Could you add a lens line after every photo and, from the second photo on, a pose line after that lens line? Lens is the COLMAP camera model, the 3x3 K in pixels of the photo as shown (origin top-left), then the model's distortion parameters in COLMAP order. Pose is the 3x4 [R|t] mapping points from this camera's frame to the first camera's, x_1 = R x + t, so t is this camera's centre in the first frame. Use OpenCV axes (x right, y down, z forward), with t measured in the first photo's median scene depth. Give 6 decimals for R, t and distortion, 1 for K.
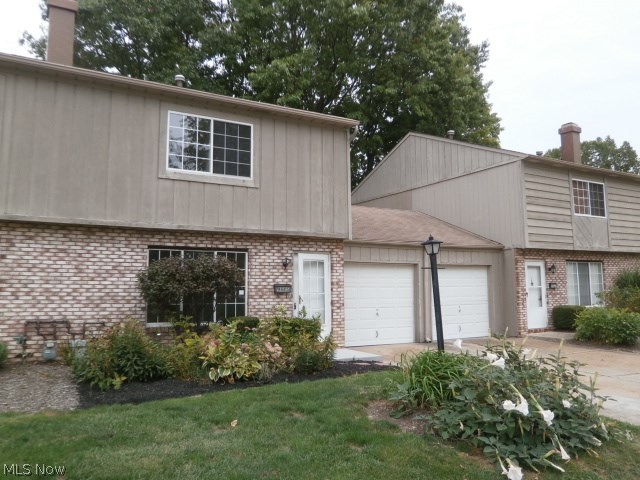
lens RADIAL K [[510.7, 0, 320.0], [0, 510.7, 240.0], [0, 0, 1]] dist [-0.112845, 0.127210]
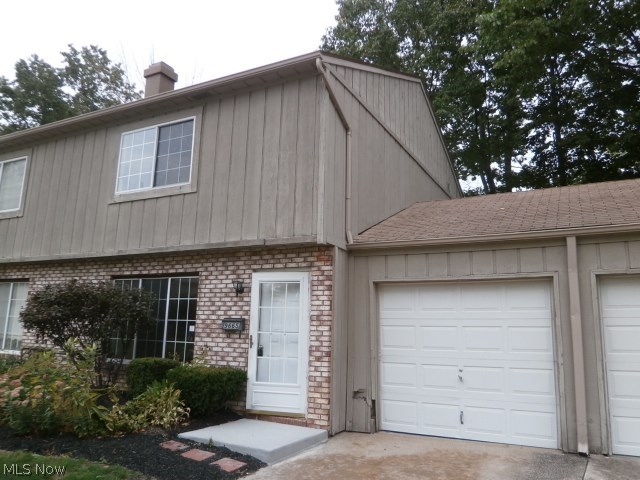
lens RADIAL K [[510.7, 0, 320.0], [0, 510.7, 240.0], [0, 0, 1]] dist [-0.112845, 0.127210]
pose [[0.529011, -0.137868, -0.837341, 0.604568], [0.053557, 0.990172, -0.129196, 0.078379], [0.846923, 0.023500, 0.531195, 0.741574]]
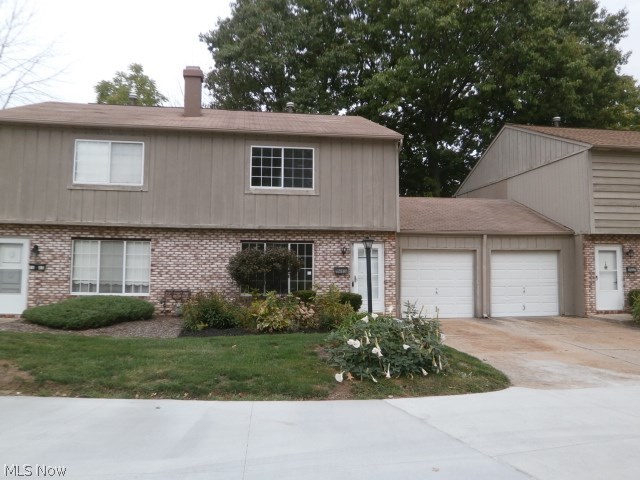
lens RADIAL K [[510.7, 0, 320.0], [0, 510.7, 240.0], [0, 0, 1]] dist [-0.112845, 0.127210]
pose [[0.933535, -0.015563, -0.358148, 0.356854], [0.027682, 0.999204, 0.028734, -0.023434], [0.357416, -0.036739, 0.933222, -0.255841]]
